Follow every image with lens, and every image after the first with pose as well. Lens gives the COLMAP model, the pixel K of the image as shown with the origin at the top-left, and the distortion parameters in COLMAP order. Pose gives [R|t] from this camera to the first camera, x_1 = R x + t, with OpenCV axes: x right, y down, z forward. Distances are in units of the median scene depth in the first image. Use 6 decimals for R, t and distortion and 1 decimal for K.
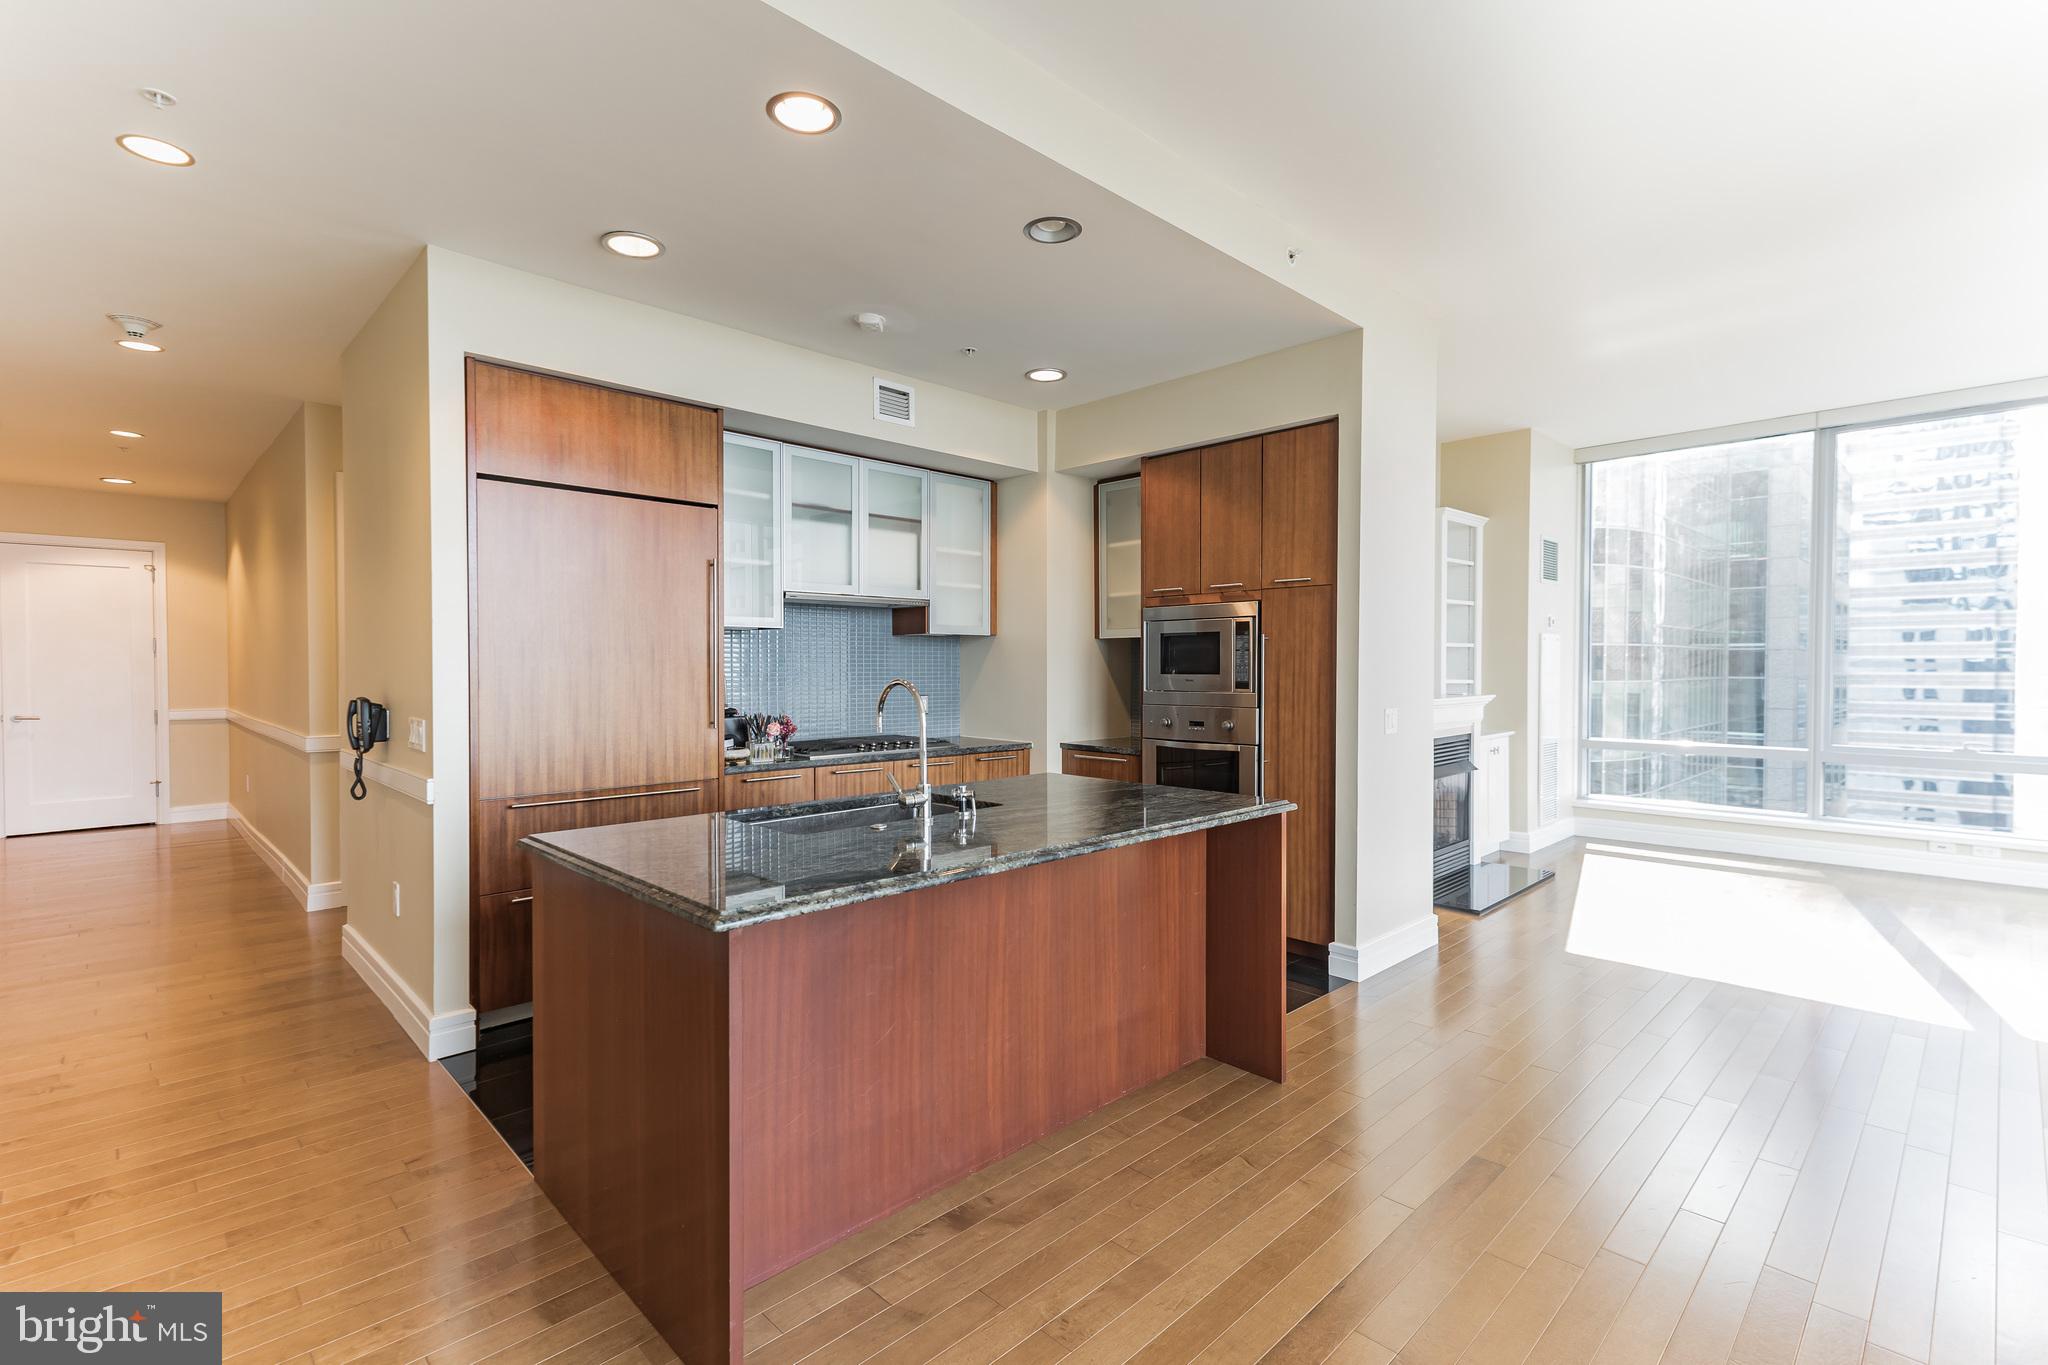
lens RADIAL K [[936.9, 0, 1027.8], [0, 936.9, 677.0], [0, 0, 1]] dist [0.024903, -0.000853]
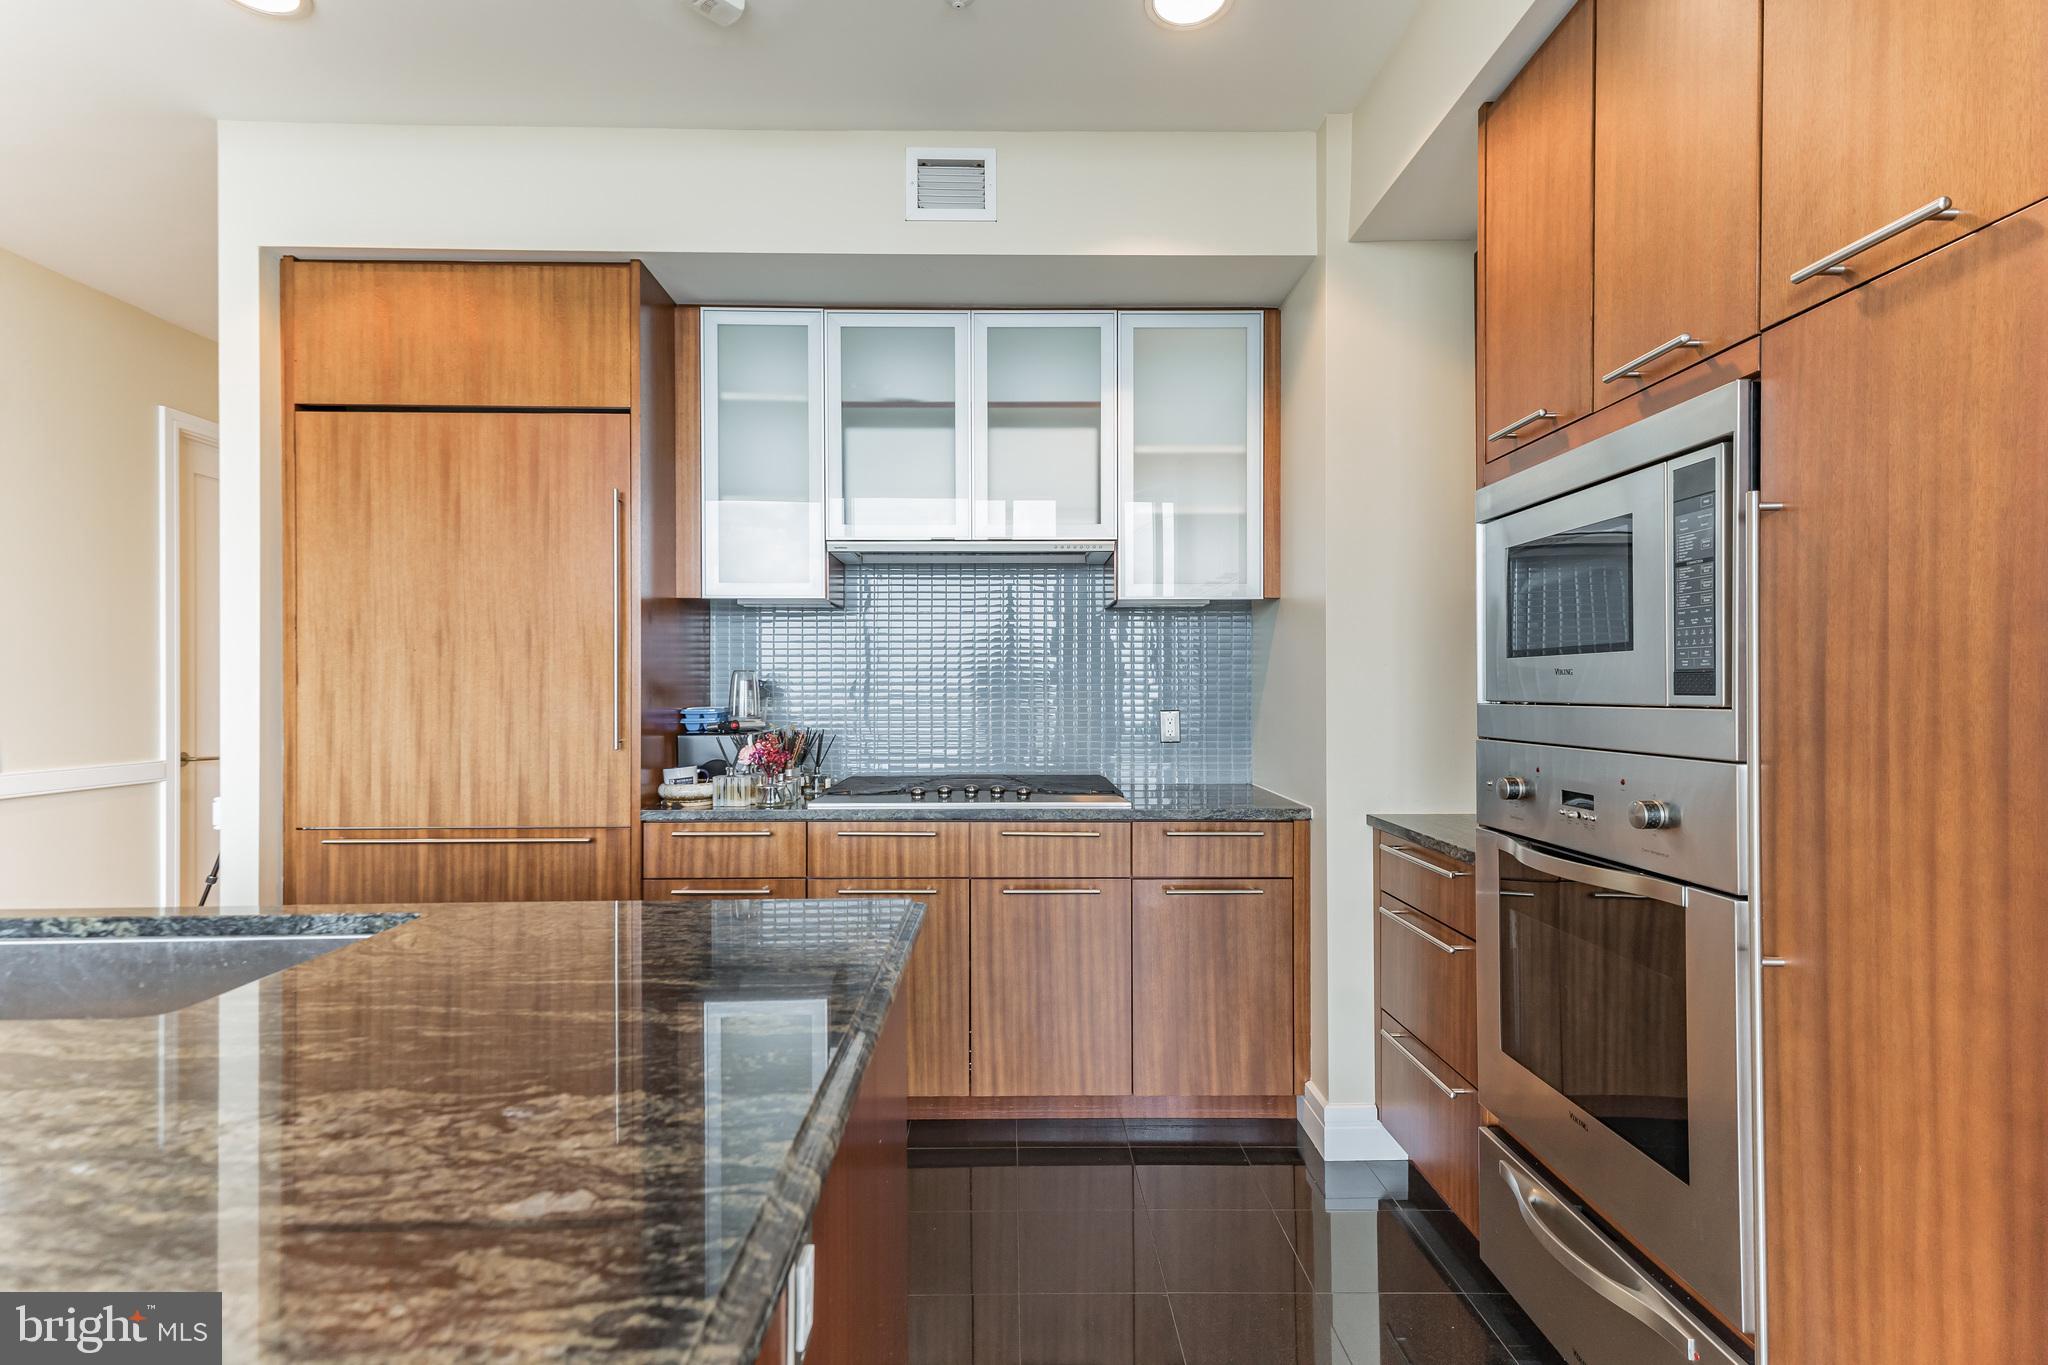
lens RADIAL K [[936.9, 0, 1013.9], [0, 936.9, 685.0], [0, 0, 1]] dist [0.024903, -0.000853]
pose [[0.714308, -0.005152, -0.699812, 0.296126], [-0.005136, 0.999907, -0.012604, 0.015308], [0.699812, 0.012598, 0.714216, 0.669564]]
